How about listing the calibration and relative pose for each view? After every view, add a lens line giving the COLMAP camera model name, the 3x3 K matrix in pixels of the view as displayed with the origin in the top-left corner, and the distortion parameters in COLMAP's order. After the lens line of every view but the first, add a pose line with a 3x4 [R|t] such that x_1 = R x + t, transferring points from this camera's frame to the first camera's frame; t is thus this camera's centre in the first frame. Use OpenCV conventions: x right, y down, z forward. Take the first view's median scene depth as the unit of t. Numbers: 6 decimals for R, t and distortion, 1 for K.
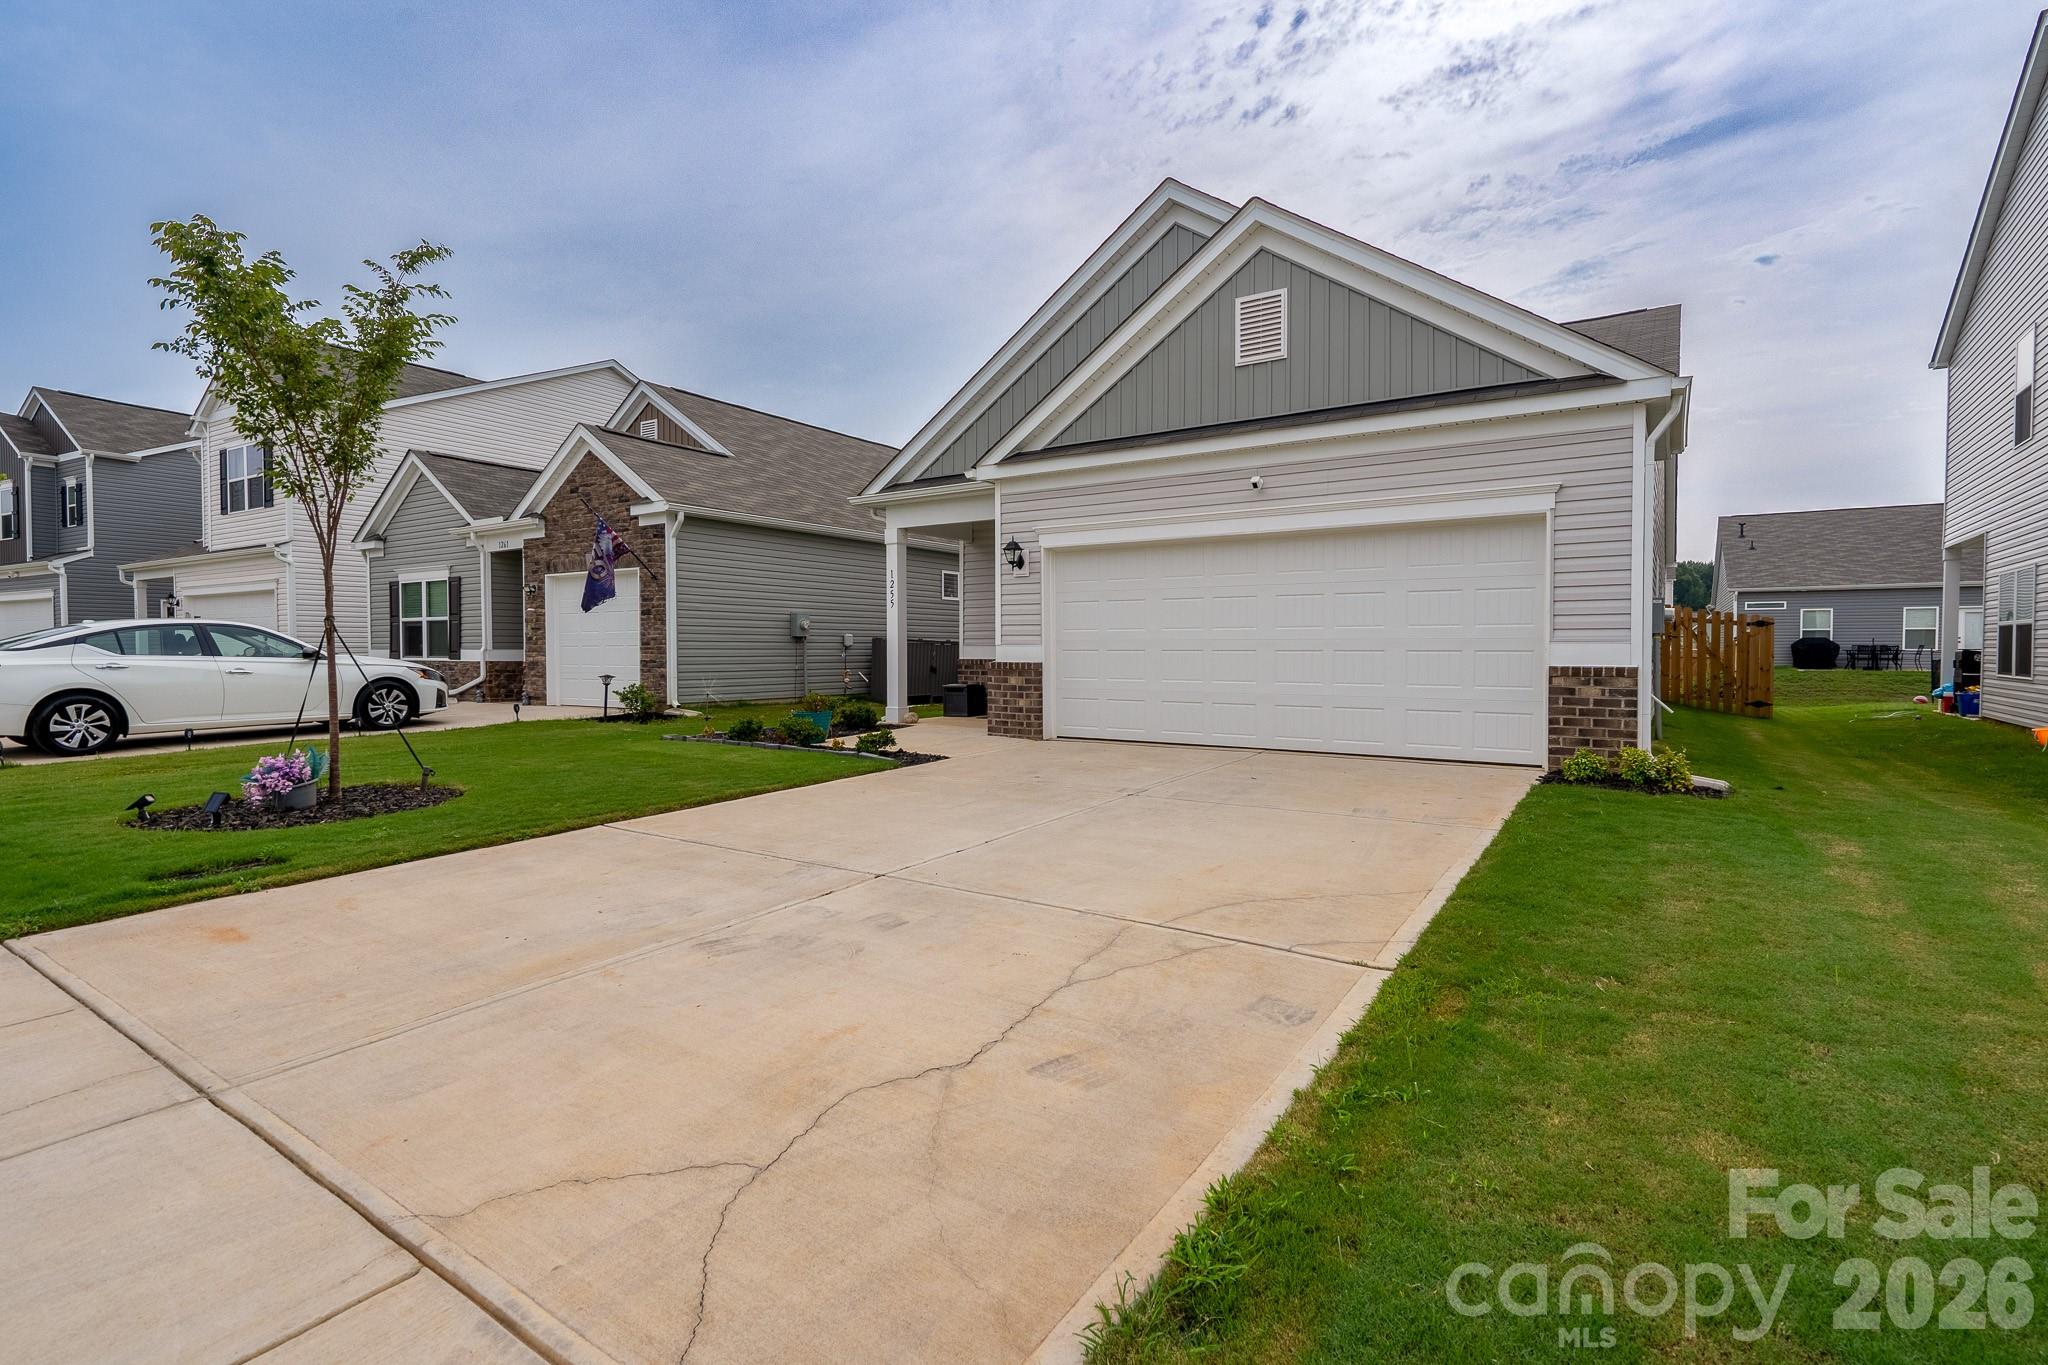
lens RADIAL K [[933.1, 0, 1003.0], [0, 933.1, 672.6], [0, 0, 1]] dist [-0.002827, 0.001249]
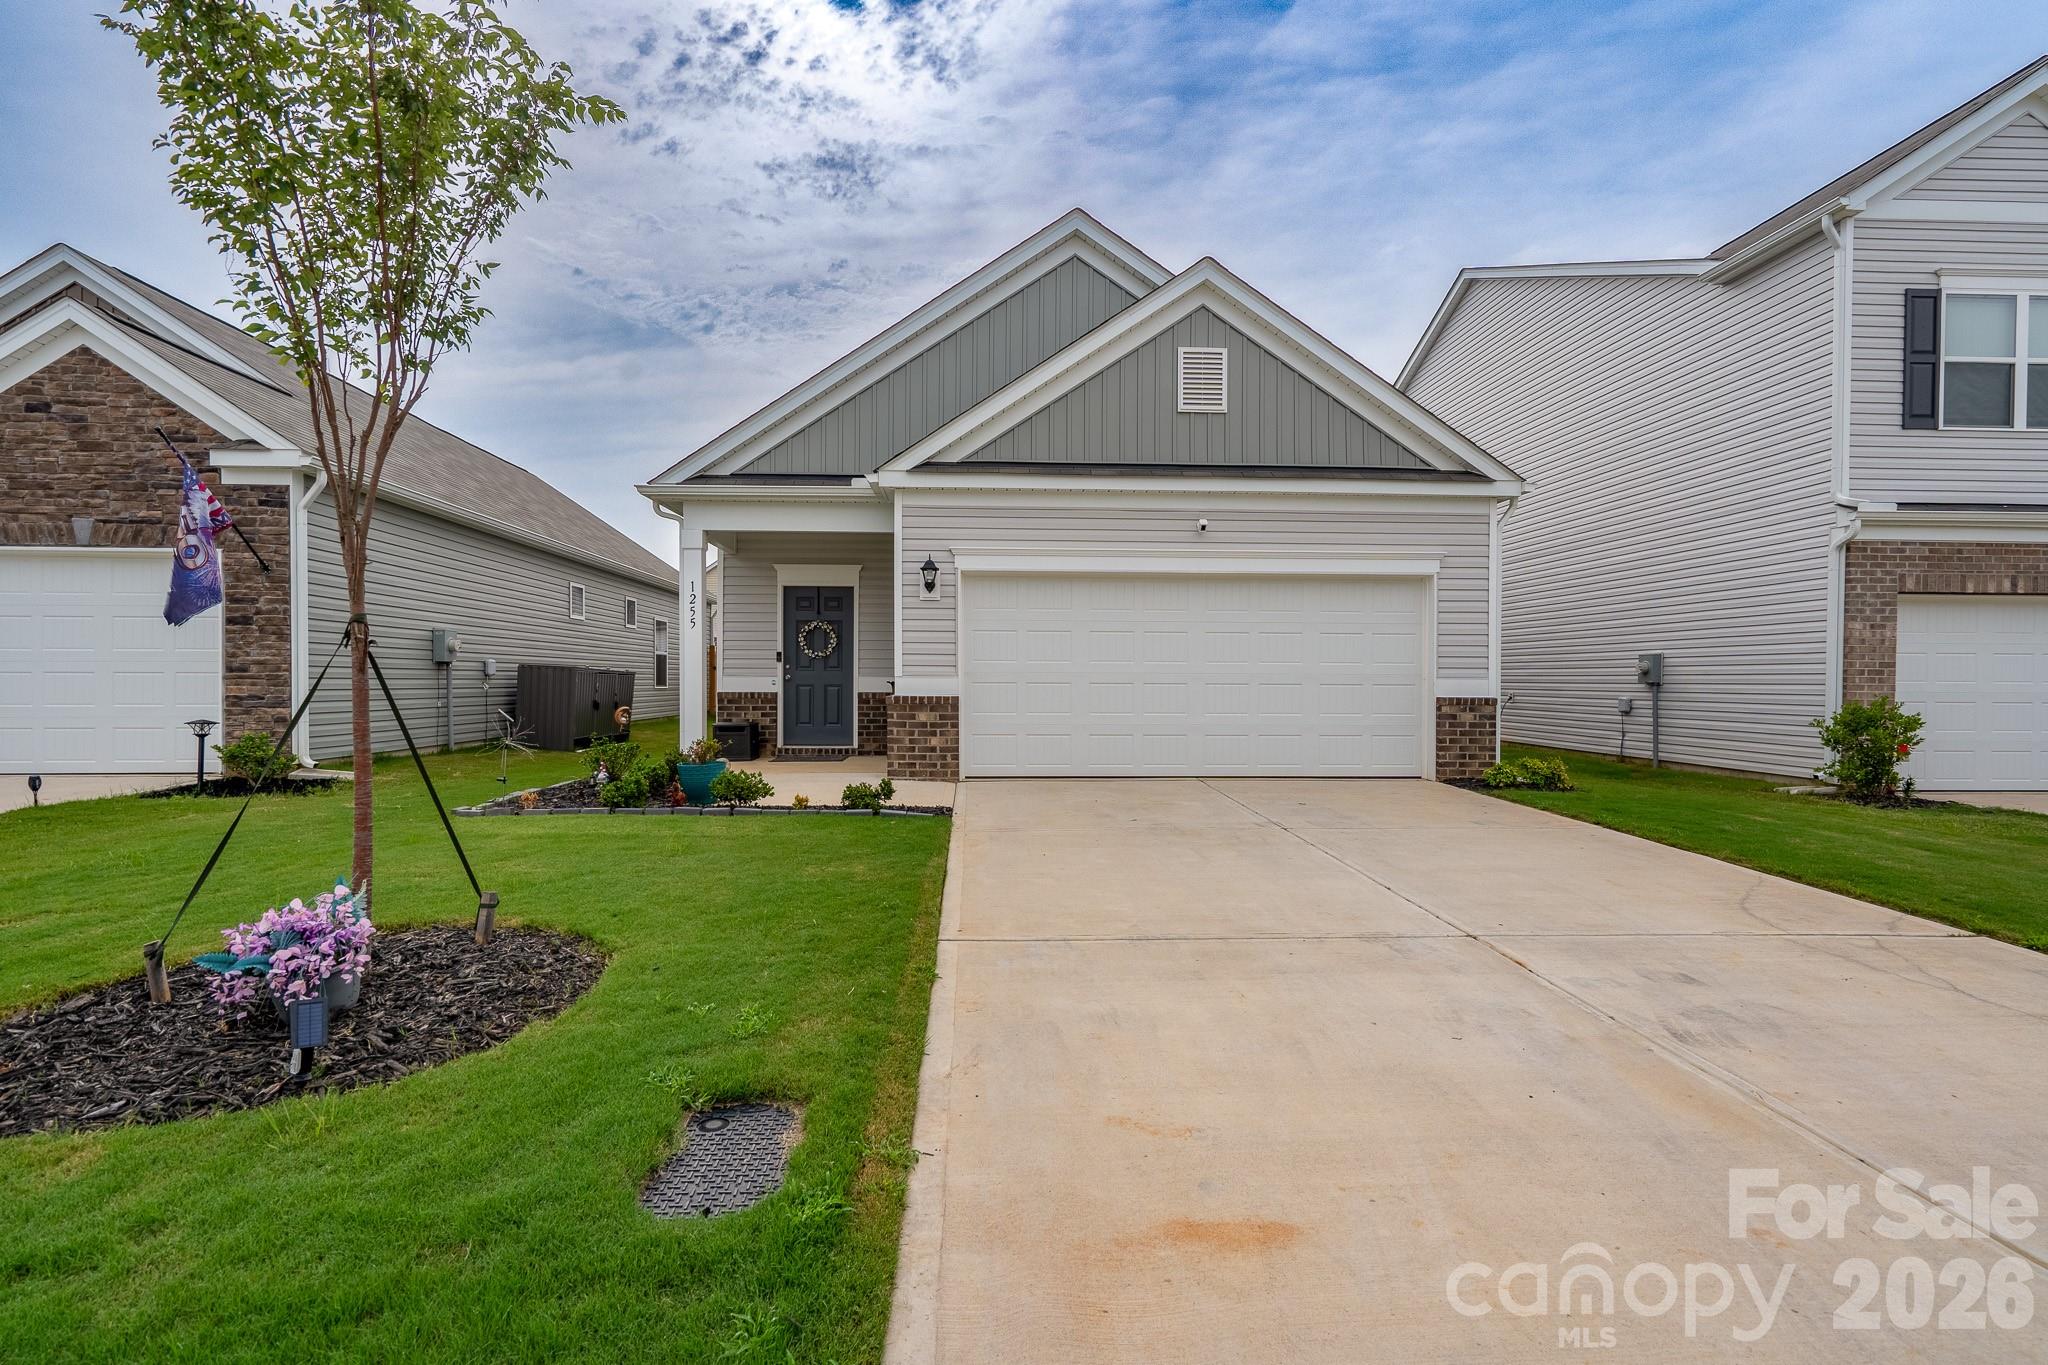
lens RADIAL K [[933.1, 0, 1010.5], [0, 933.1, 693.4], [0, 0, 1]] dist [-0.002827, 0.001249]
pose [[0.805548, -0.004553, 0.592513, -0.453194], [0.010400, 0.999925, -0.006455, -0.007167], [-0.592439, 0.011362, 0.805535, 0.237514]]
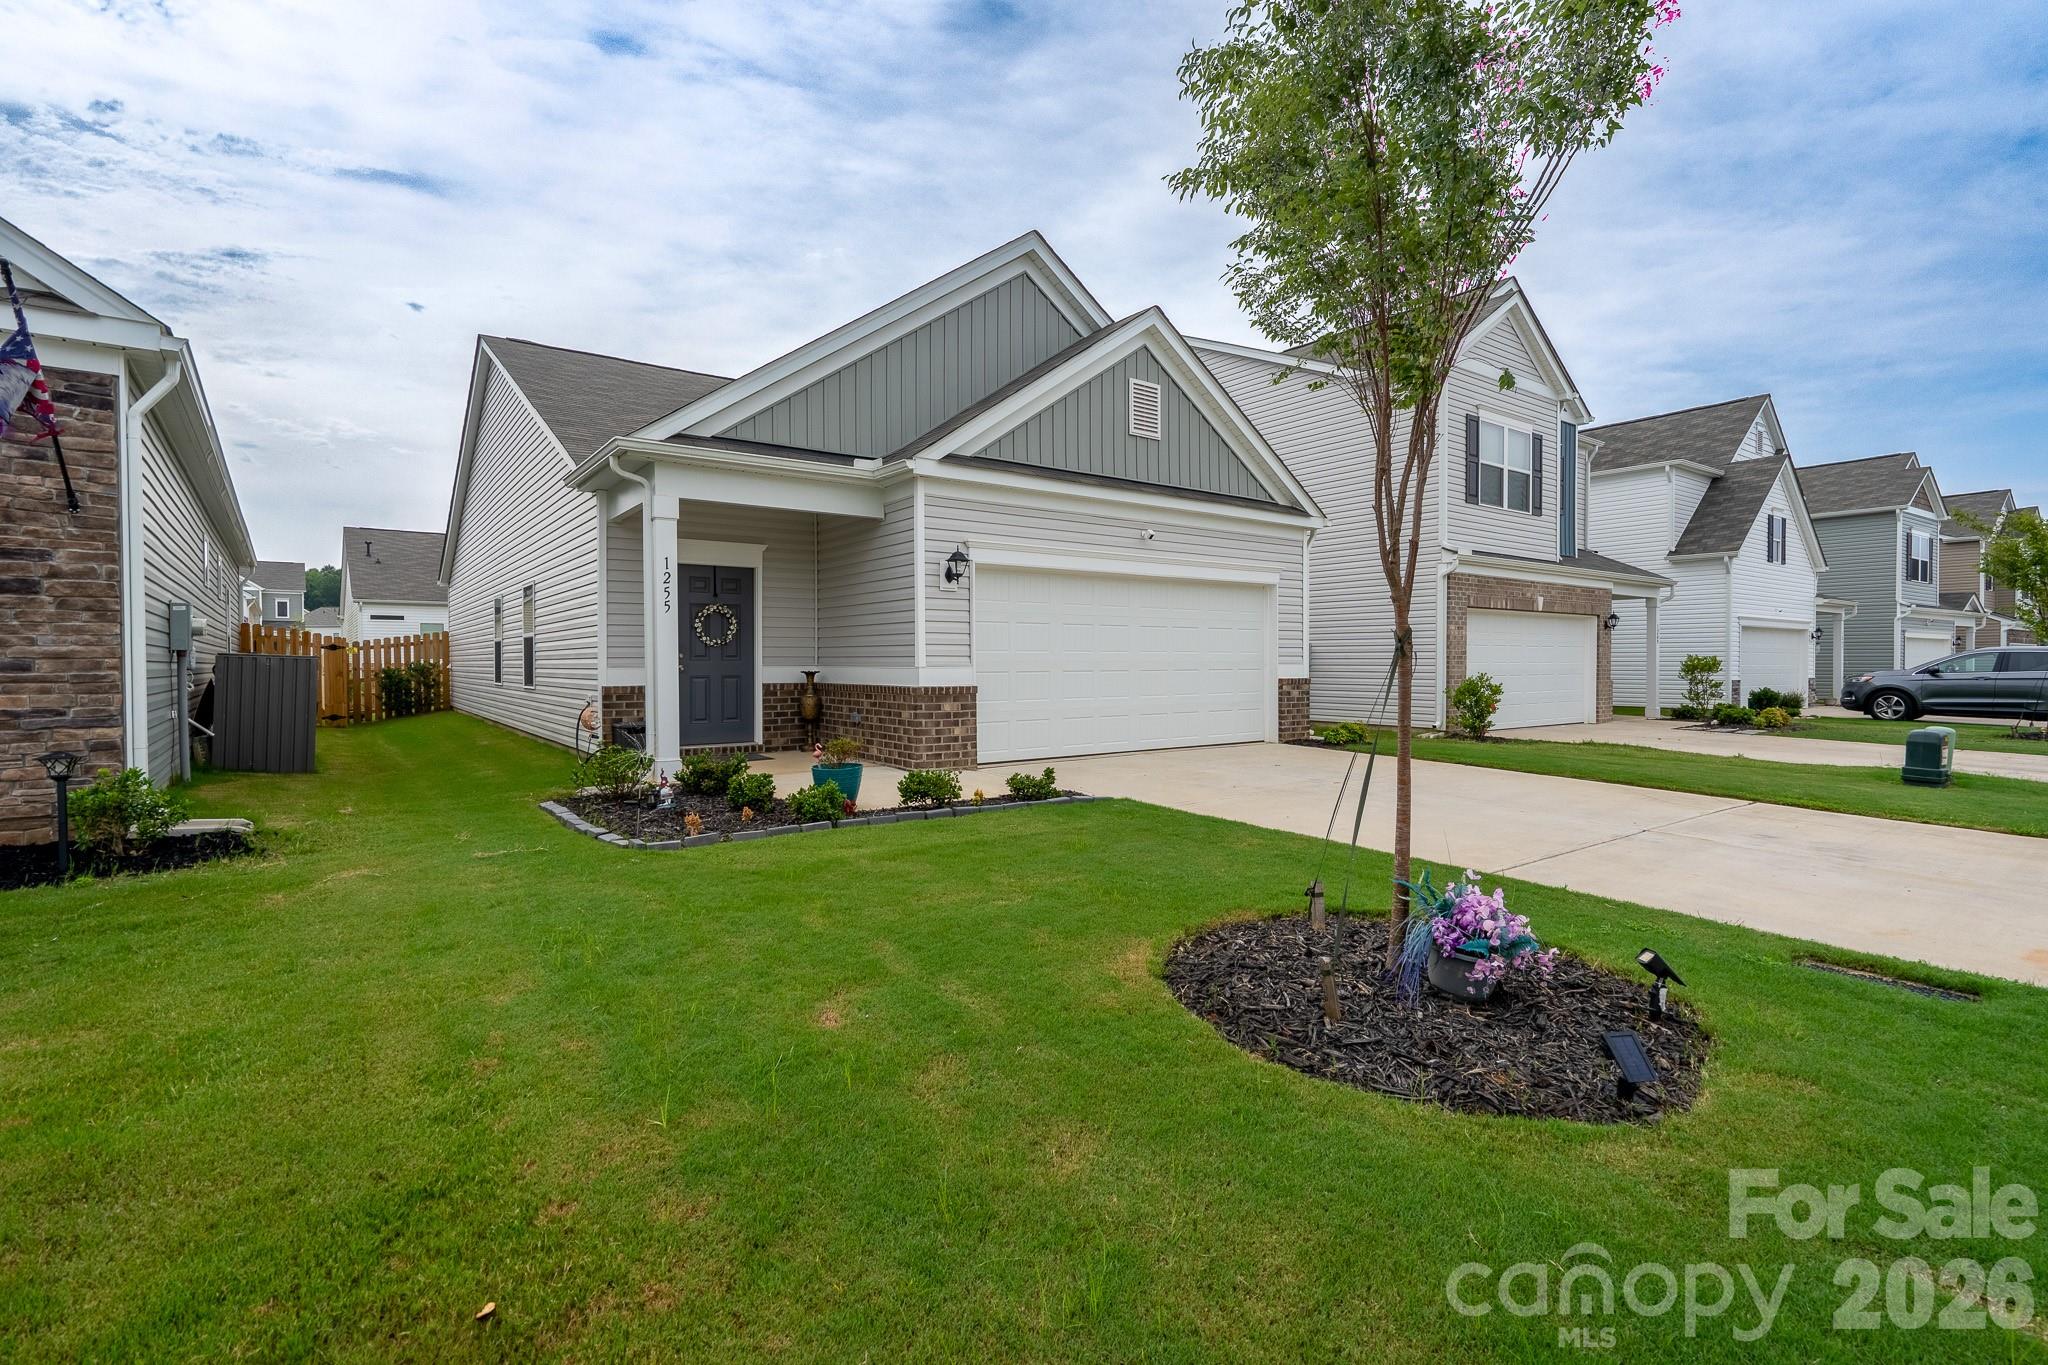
lens RADIAL K [[933.1, 0, 987.0], [0, 933.1, 668.3], [0, 0, 1]] dist [-0.002827, 0.001249]
pose [[0.346603, -0.007932, 0.937979, -0.819097], [0.026842, 0.999639, -0.001466, -0.026288], [-0.937628, 0.025685, 0.346690, 0.662868]]
